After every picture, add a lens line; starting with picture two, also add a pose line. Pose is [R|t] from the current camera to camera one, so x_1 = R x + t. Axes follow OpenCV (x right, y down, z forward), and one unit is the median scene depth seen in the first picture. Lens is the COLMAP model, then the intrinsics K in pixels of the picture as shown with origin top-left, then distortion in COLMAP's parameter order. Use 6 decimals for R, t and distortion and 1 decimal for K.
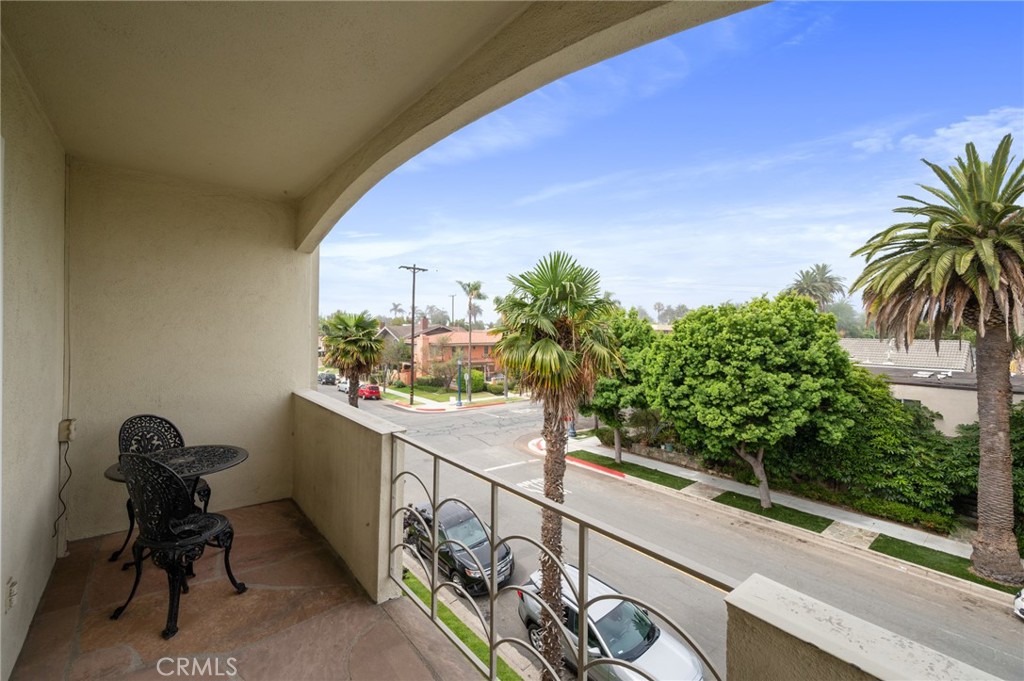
lens RADIAL K [[430.3, 0, 510.9], [0, 430.3, 332.9], [0, 0, 1]] dist [0.002930, 0.000290]
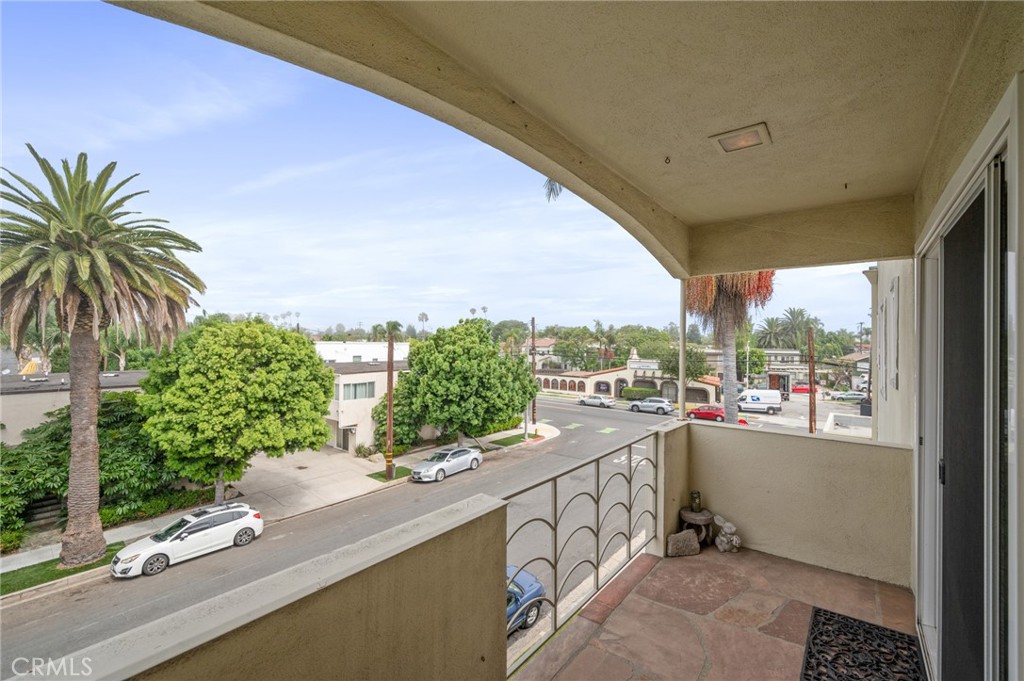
lens RADIAL K [[430.3, 0, 511.0], [0, 430.3, 343.2], [0, 0, 1]] dist [0.002930, 0.000290]
pose [[-0.213147, -0.015612, 0.976895, -0.163861], [-0.005330, 0.999876, 0.014817, -0.002524], [-0.977006, -0.002048, -0.213204, 0.190586]]
